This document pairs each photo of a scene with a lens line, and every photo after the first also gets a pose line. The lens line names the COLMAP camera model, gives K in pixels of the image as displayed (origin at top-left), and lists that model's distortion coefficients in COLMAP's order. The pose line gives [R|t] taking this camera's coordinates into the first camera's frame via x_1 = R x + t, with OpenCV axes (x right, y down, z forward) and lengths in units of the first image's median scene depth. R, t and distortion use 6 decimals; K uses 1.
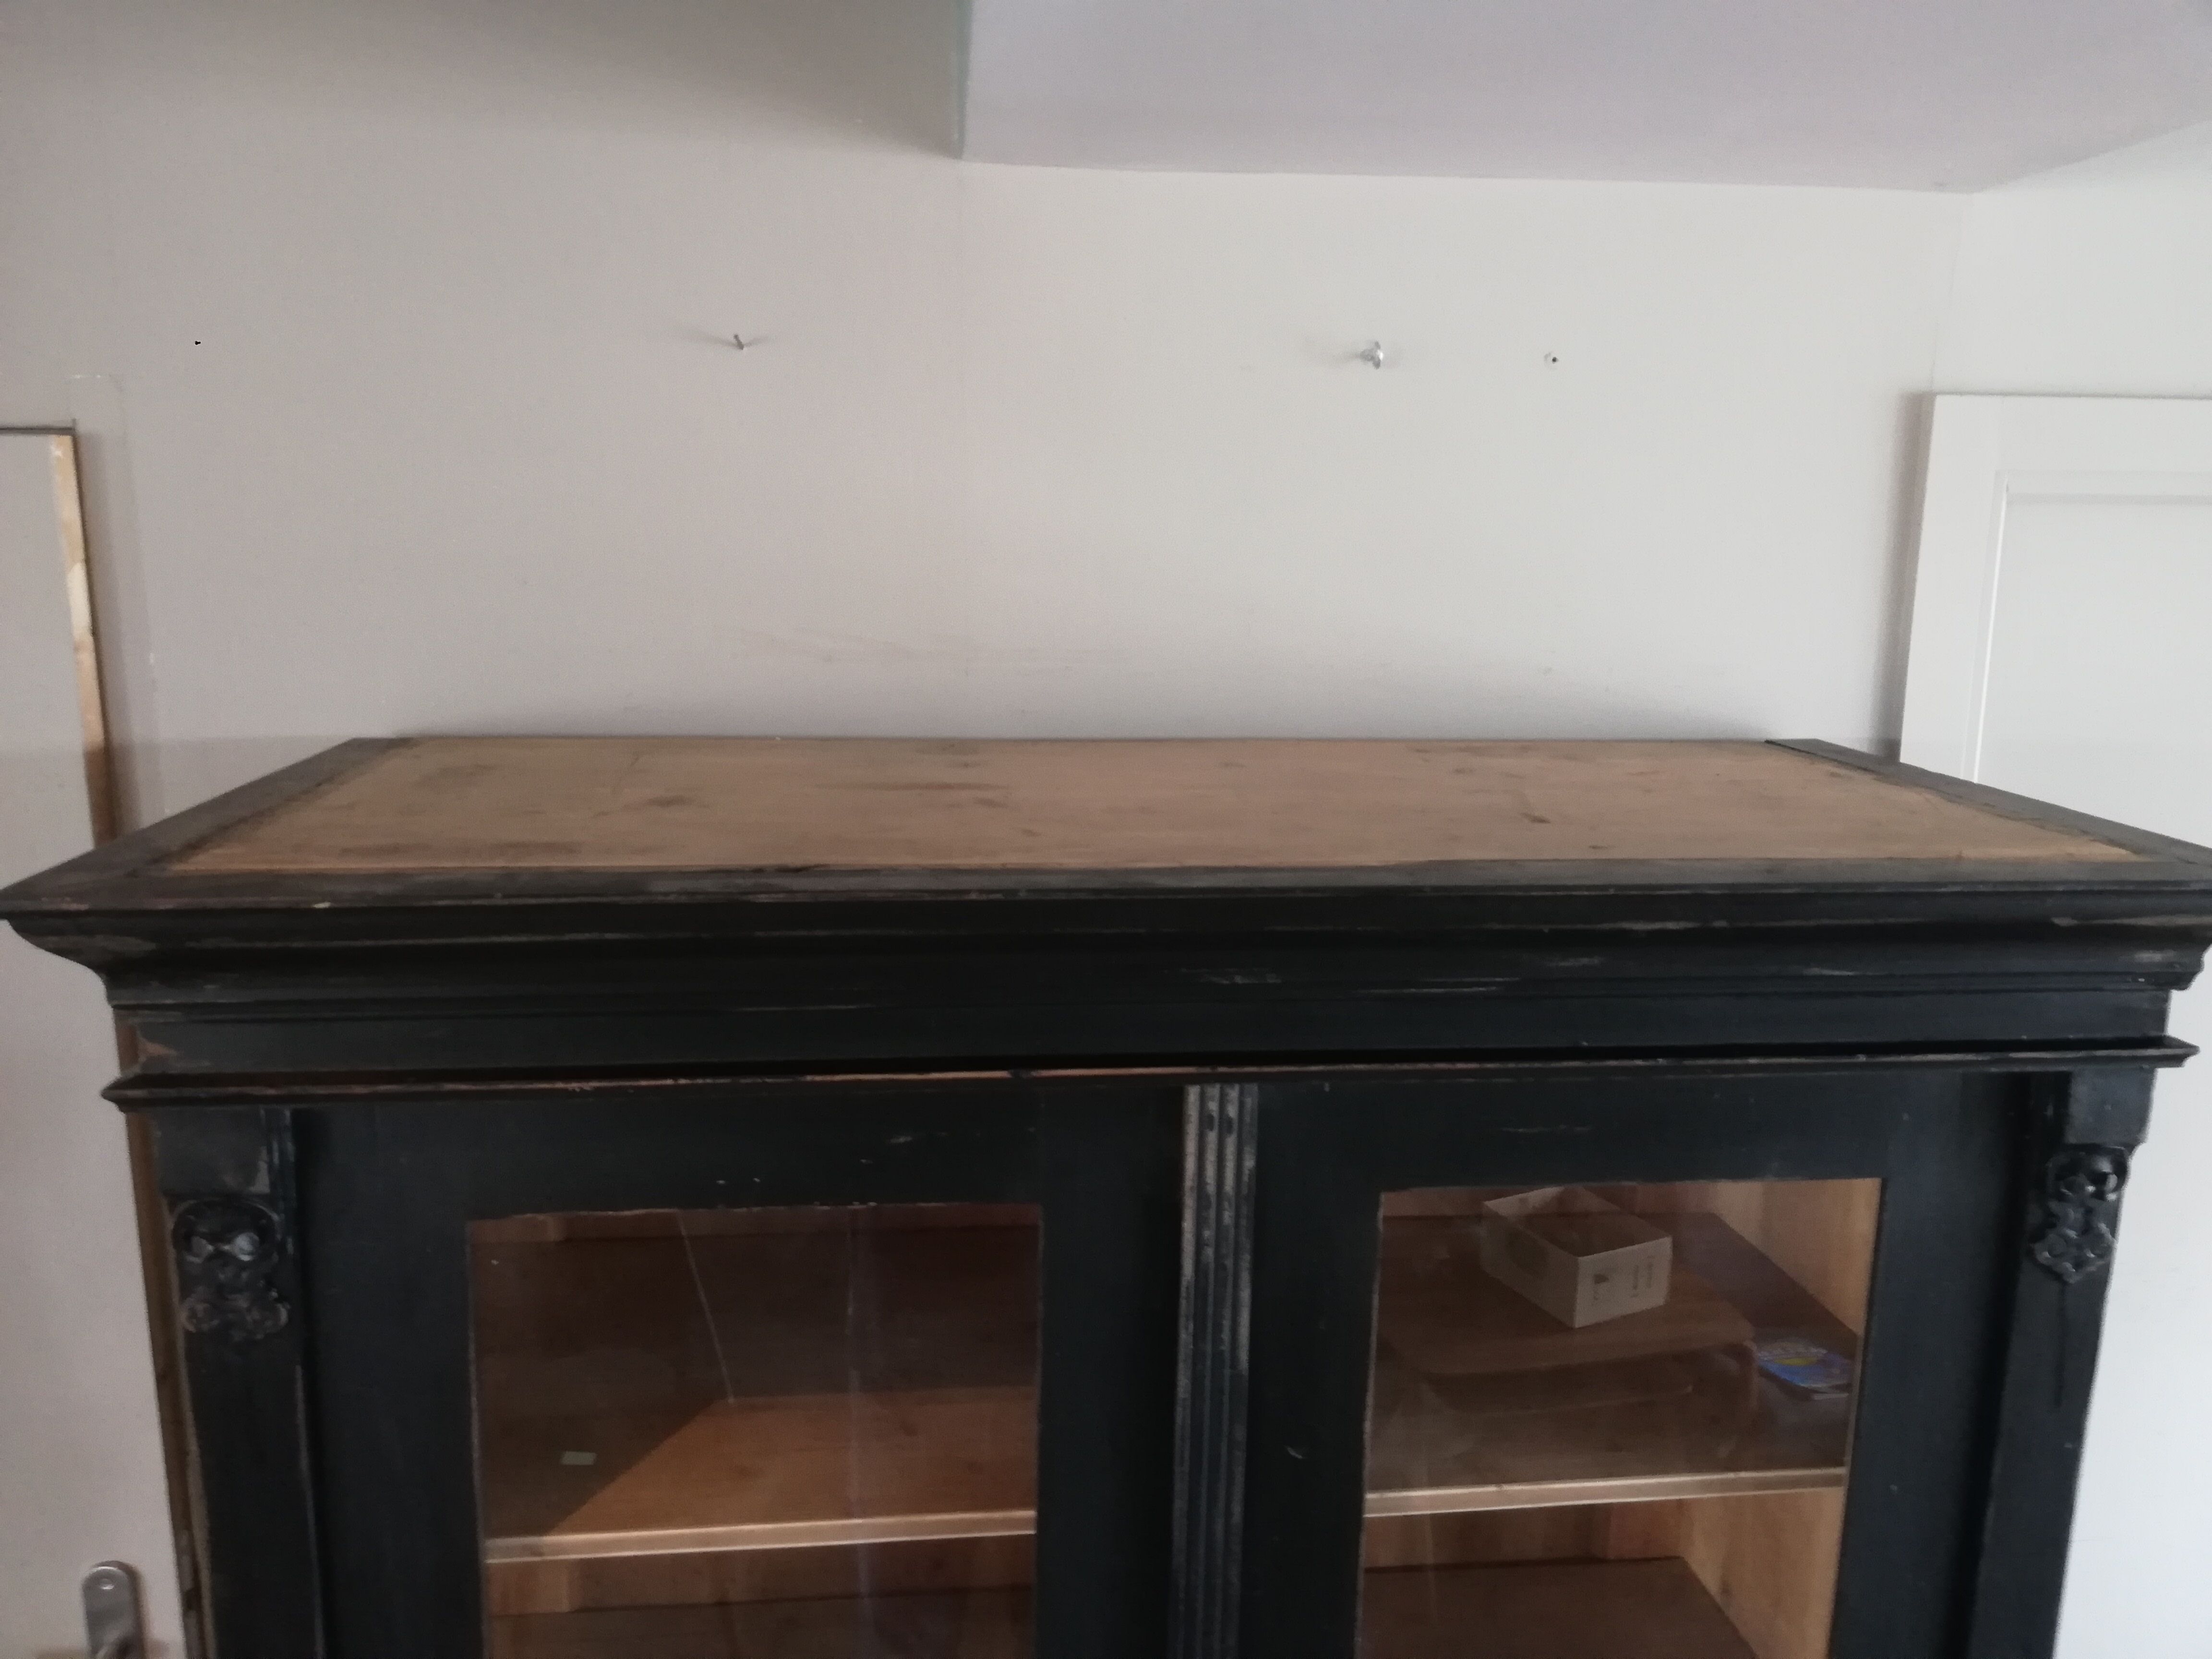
lens RADIAL K [[1674.2, 0, 1099.9], [0, 1674.2, 819.8], [0, 0, 1]] dist [0.030333, -0.046839]
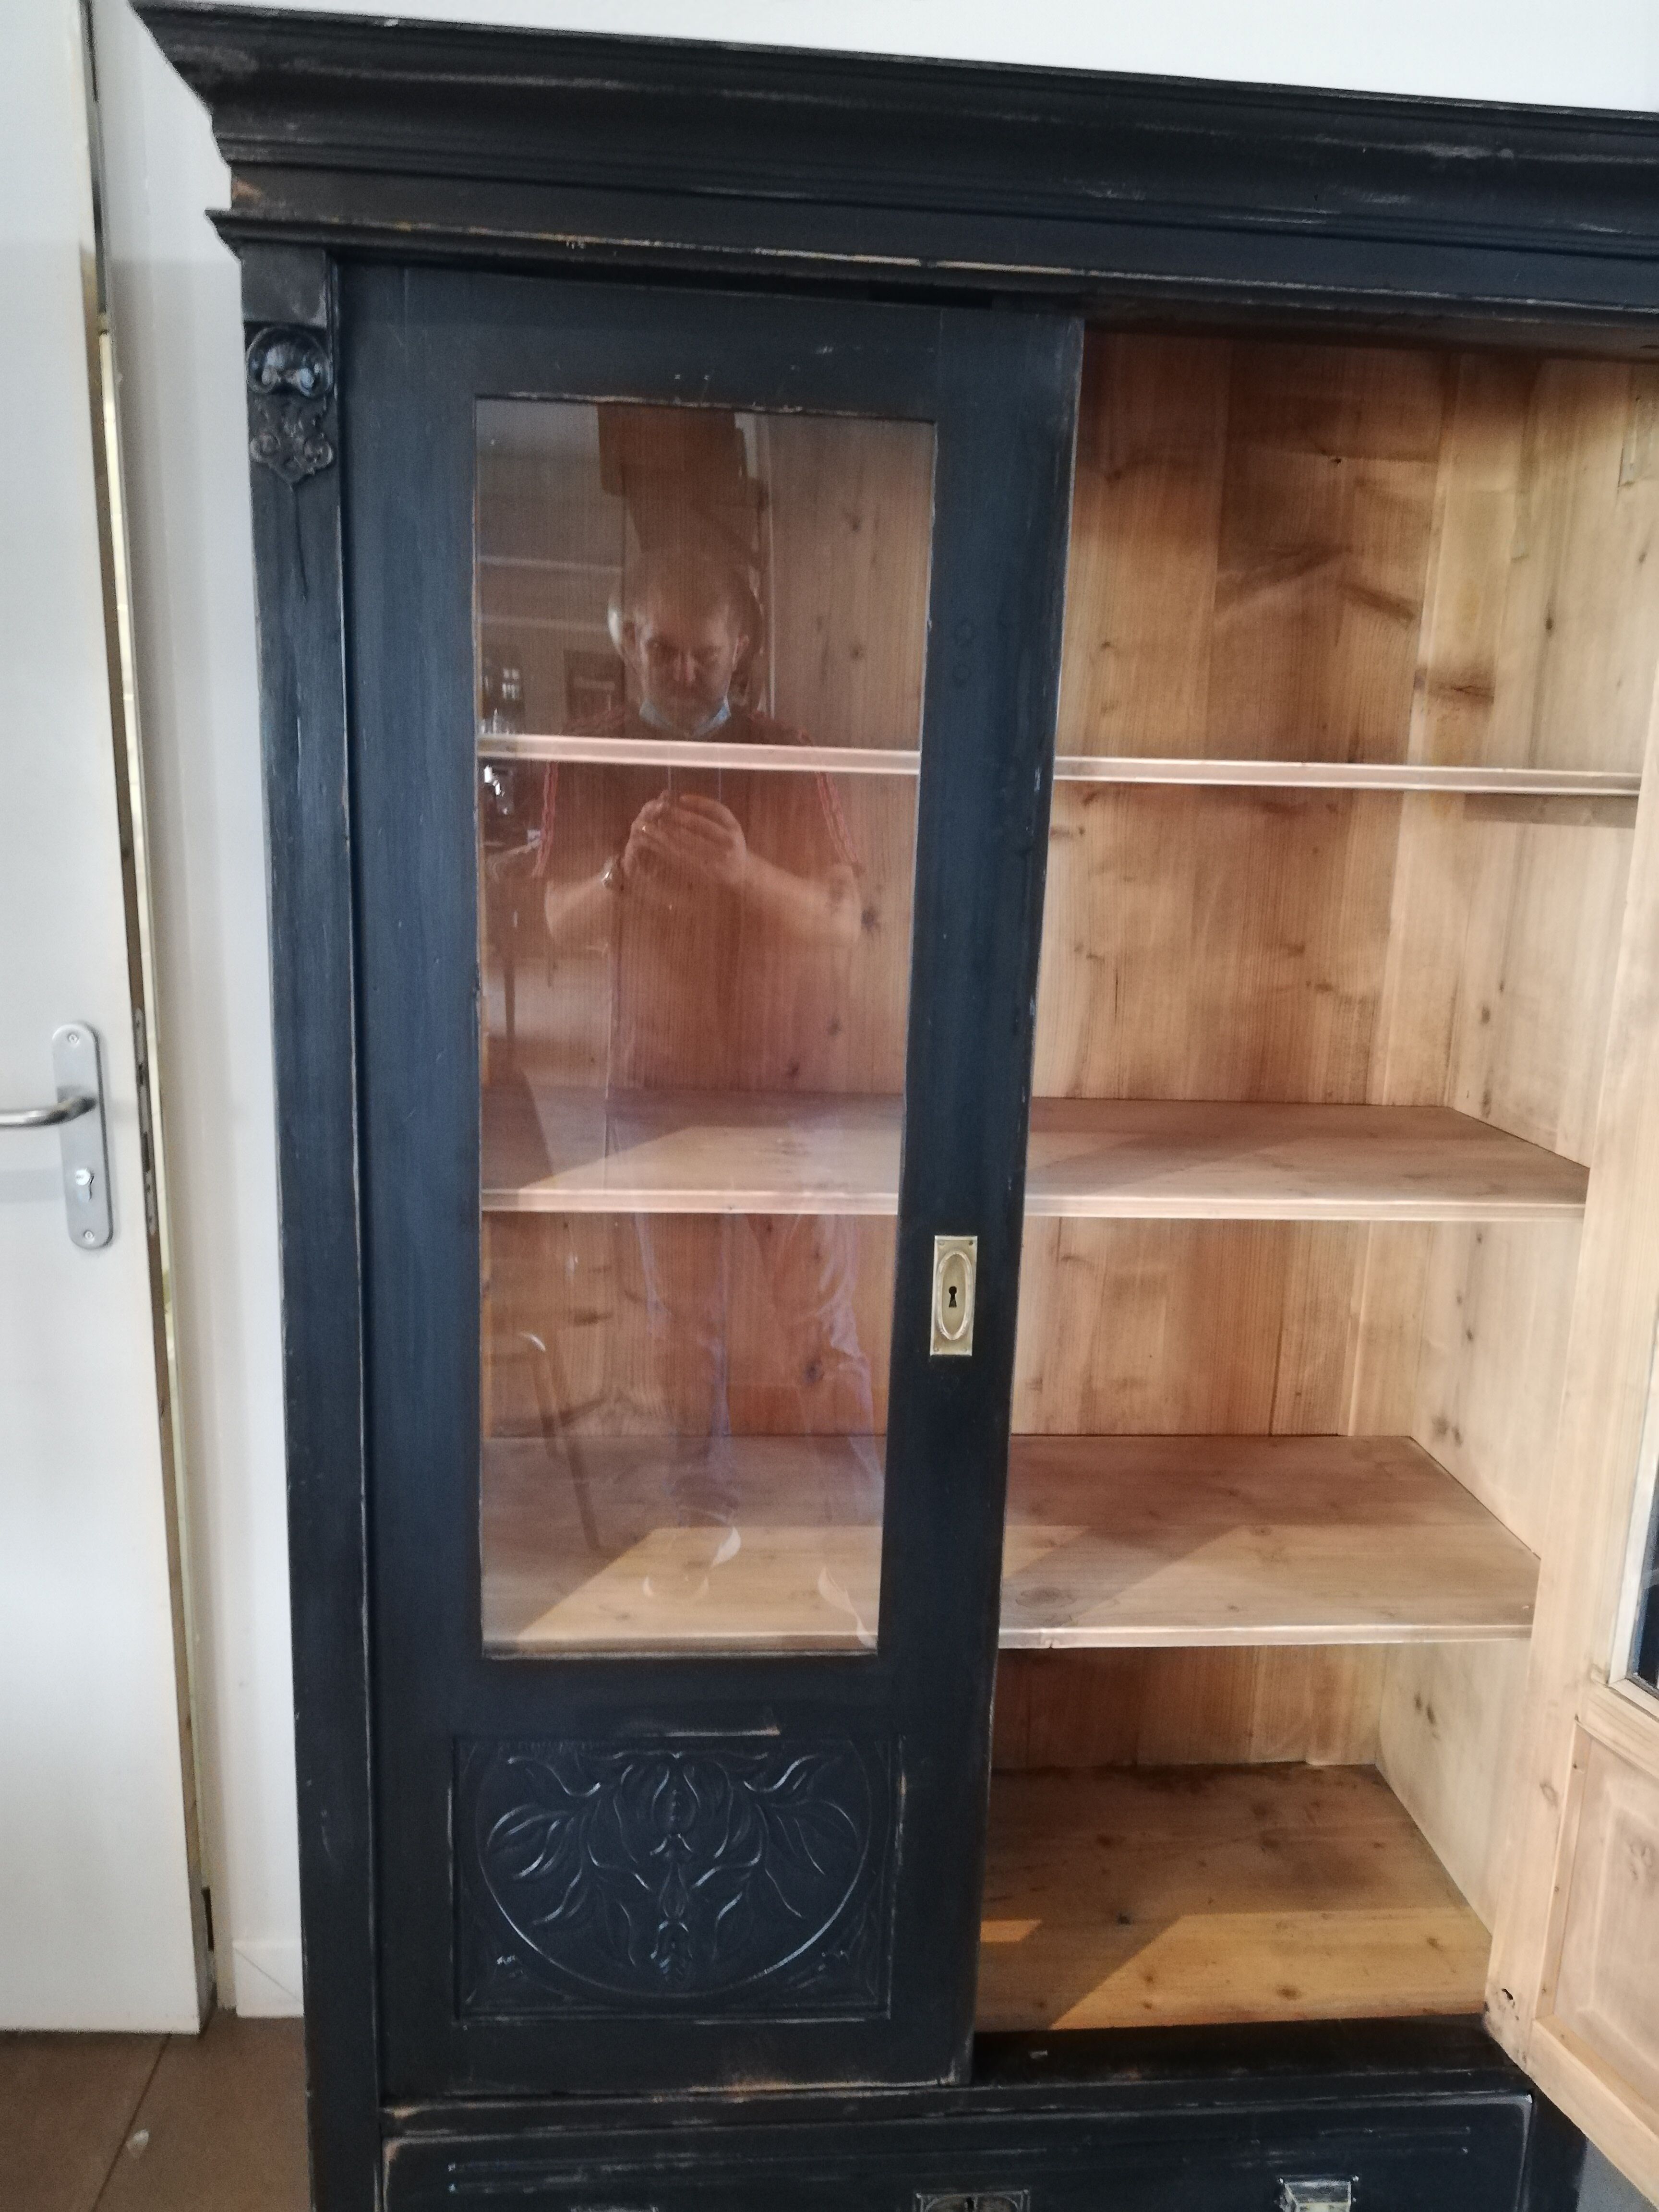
lens RADIAL K [[1674.2, 0, 832.9], [0, 1674.2, 1117.6], [0, 0, 1]] dist [0.030333, -0.046839]
pose [[0.999772, 0.016491, -0.013538, -0.090975], [-0.016316, 0.999783, 0.012979, 0.752847], [0.013749, -0.012755, 0.999824, -0.232838]]
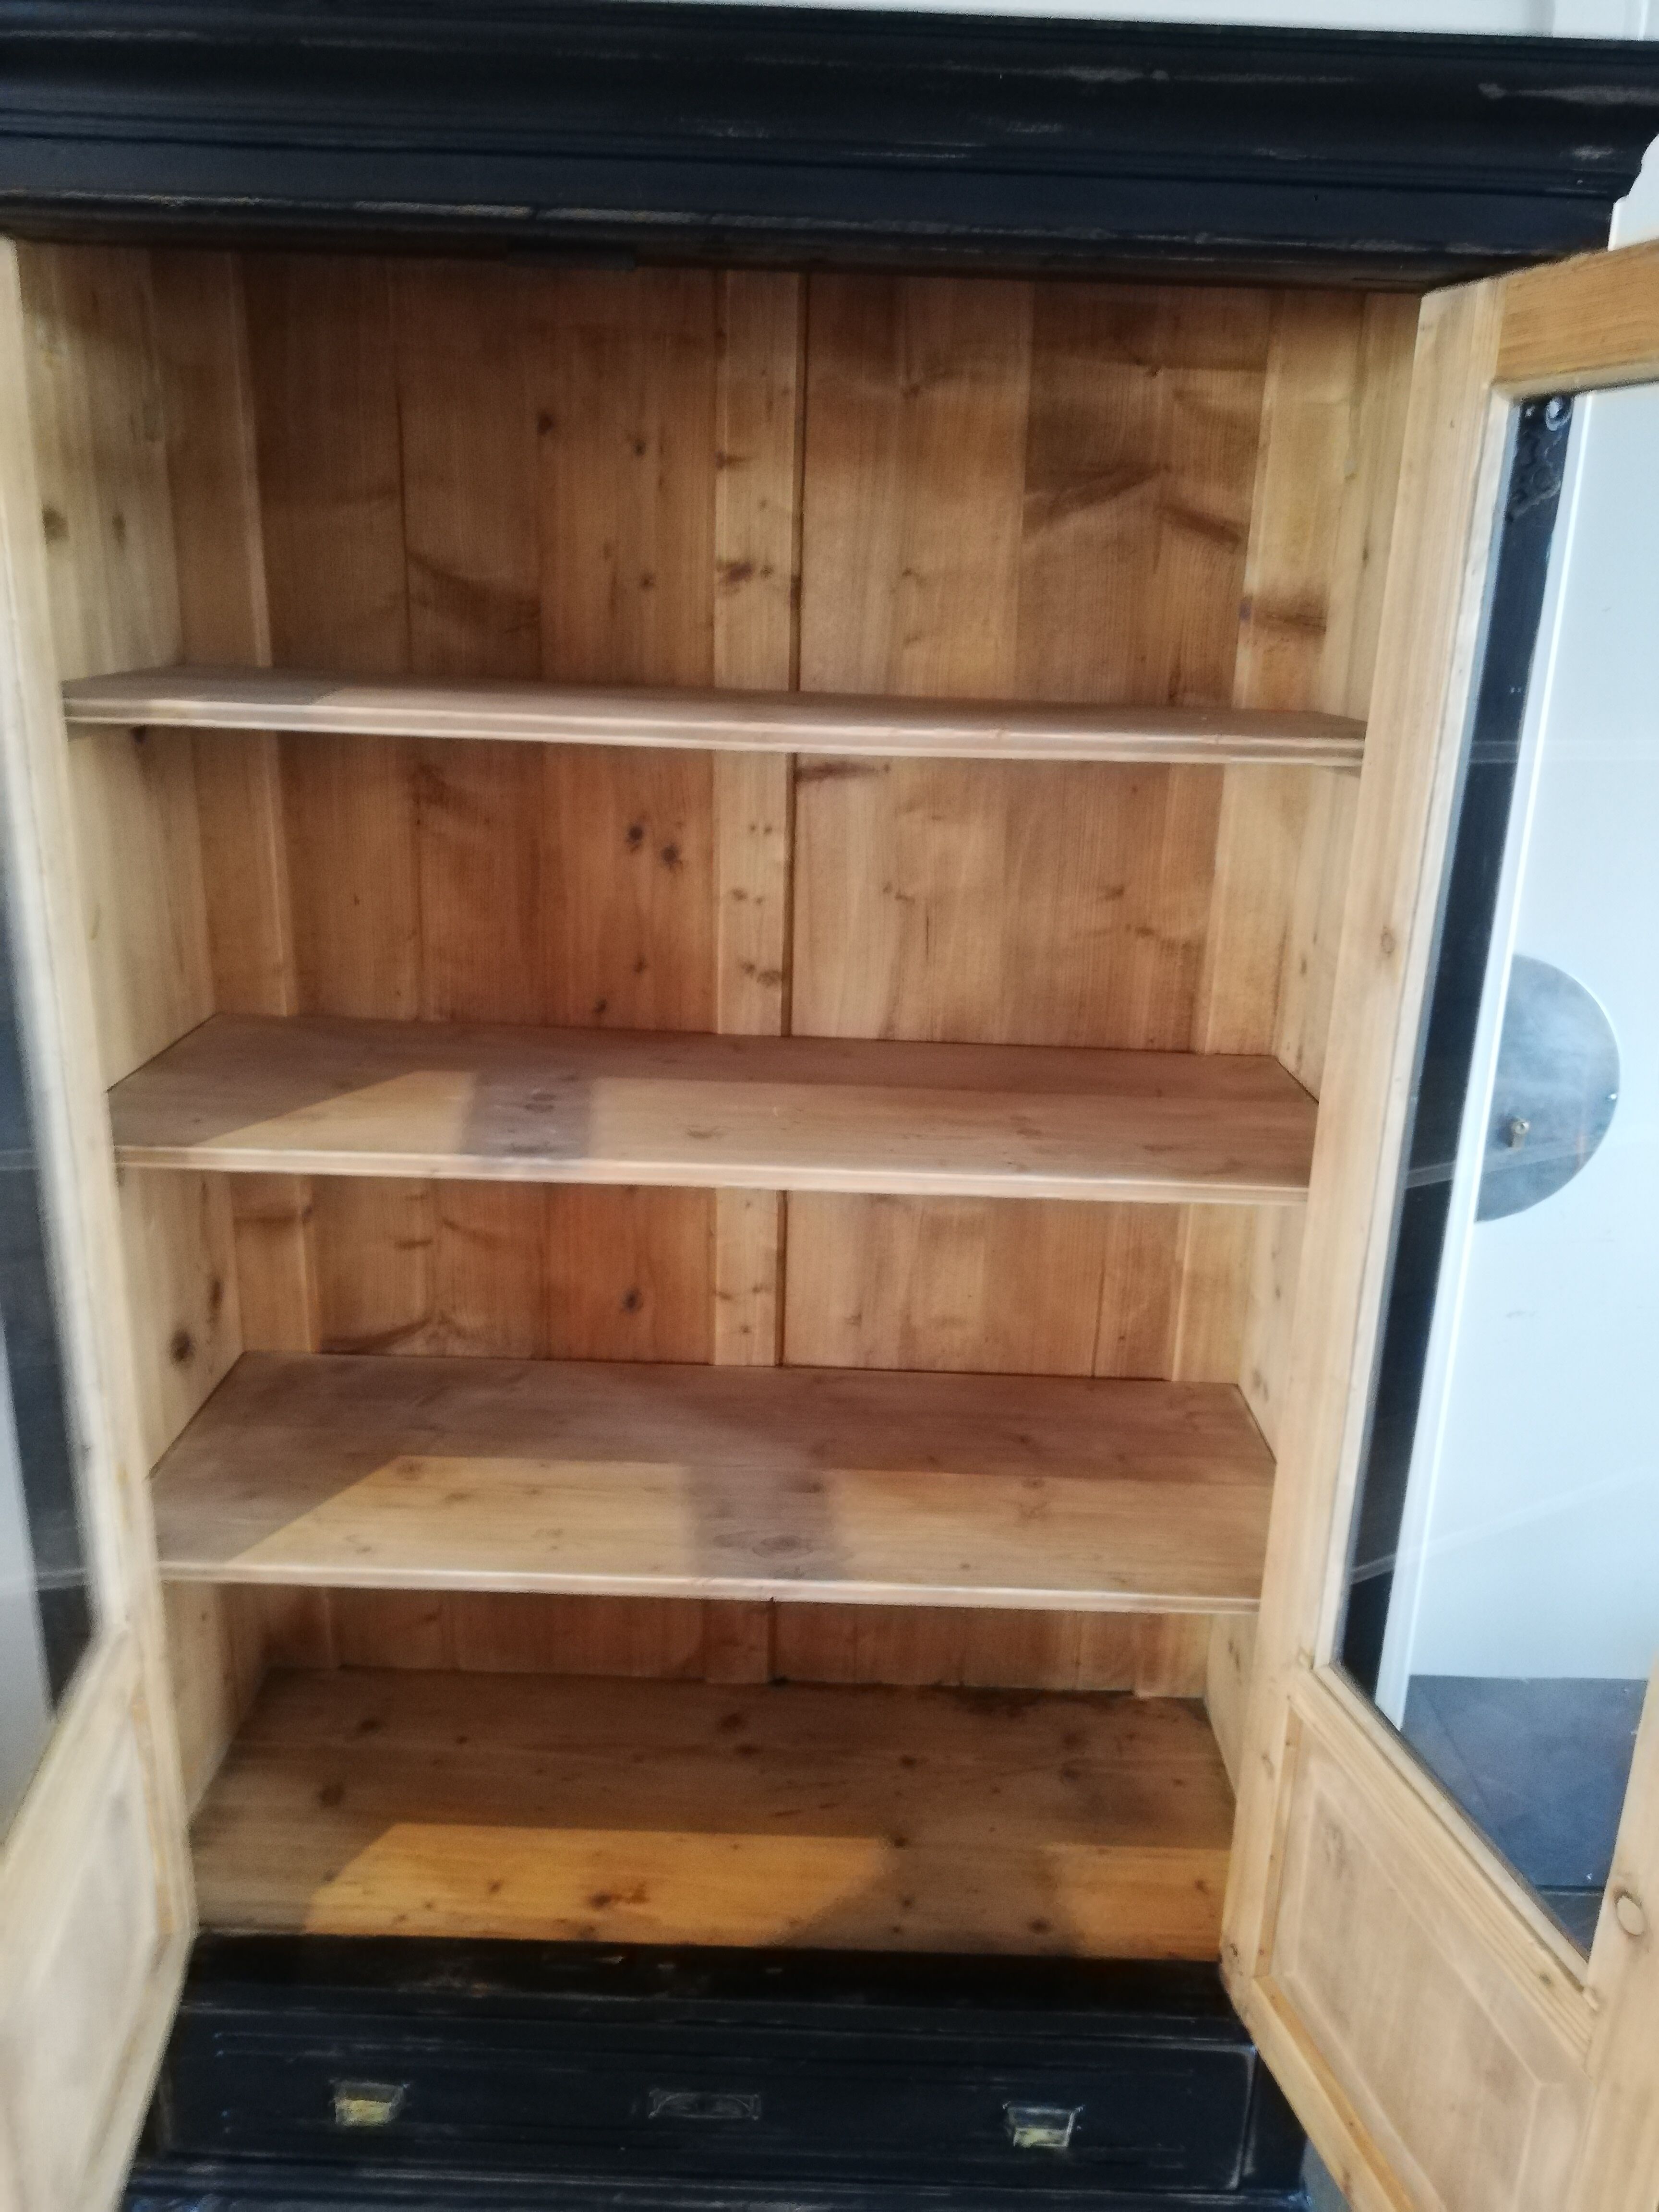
lens RADIAL K [[1674.2, 0, 838.6], [0, 1674.2, 1114.5], [0, 0, 1]] dist [0.030333, -0.046839]
pose [[0.993916, 0.044773, -0.100634, 0.299924], [-0.033606, 0.993358, 0.110051, 0.628892], [0.104893, -0.105999, 0.988818, -0.192517]]
